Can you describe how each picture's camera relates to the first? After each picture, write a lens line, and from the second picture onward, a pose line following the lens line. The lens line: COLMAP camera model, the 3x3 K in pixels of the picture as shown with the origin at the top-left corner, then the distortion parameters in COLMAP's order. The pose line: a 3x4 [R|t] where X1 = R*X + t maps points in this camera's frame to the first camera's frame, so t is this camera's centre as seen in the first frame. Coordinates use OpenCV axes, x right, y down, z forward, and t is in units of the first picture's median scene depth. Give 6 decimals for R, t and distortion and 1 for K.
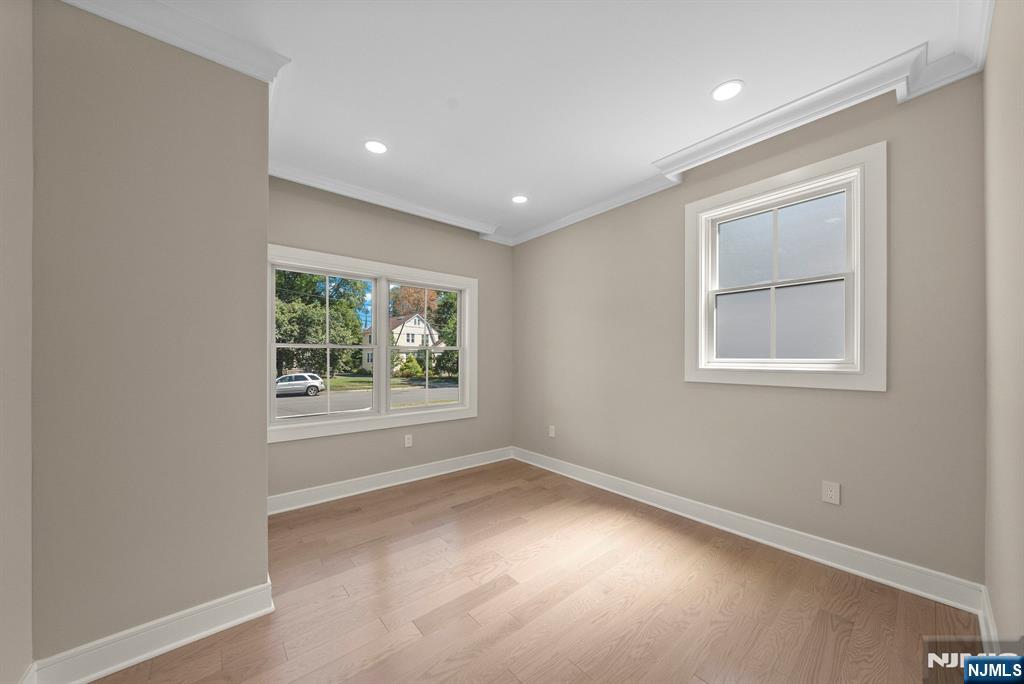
lens RADIAL K [[385.7, 0, 523.9], [0, 385.7, 351.9], [0, 0, 1]] dist [0.000738, 0.000108]
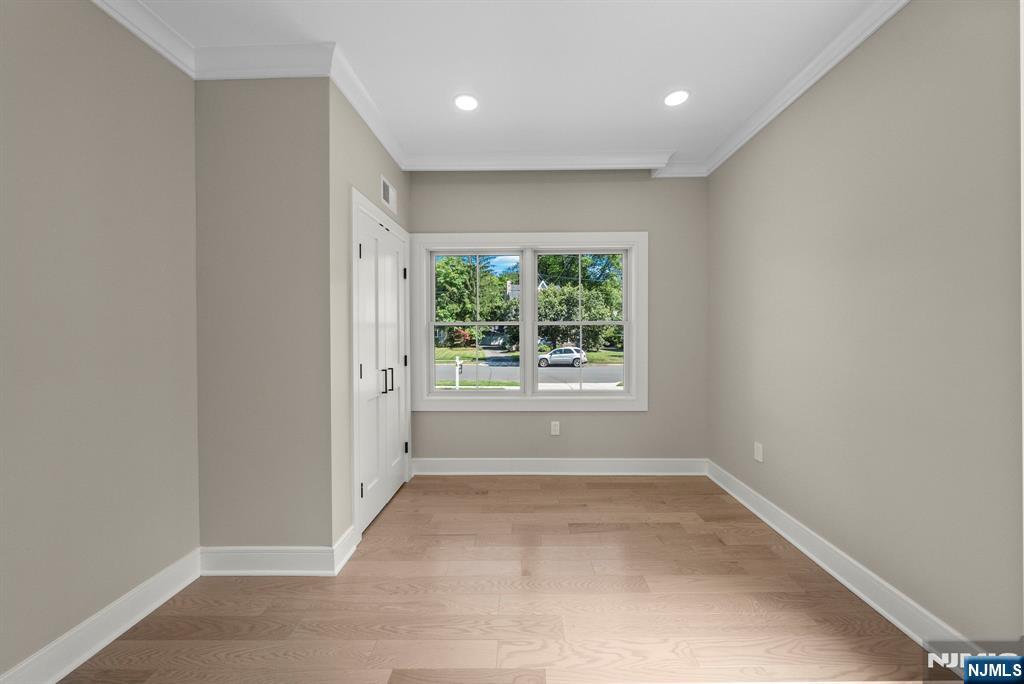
lens RADIAL K [[365.3, 0, 514.8], [0, 365.3, 332.9], [0, 0, 1]] dist [-0.000906, -0.000077]
pose [[0.728281, -0.003409, -0.685270, 0.191427], [0.013234, 0.999871, 0.009090, 0.001969], [0.685151, -0.015689, 0.728232, 0.298484]]
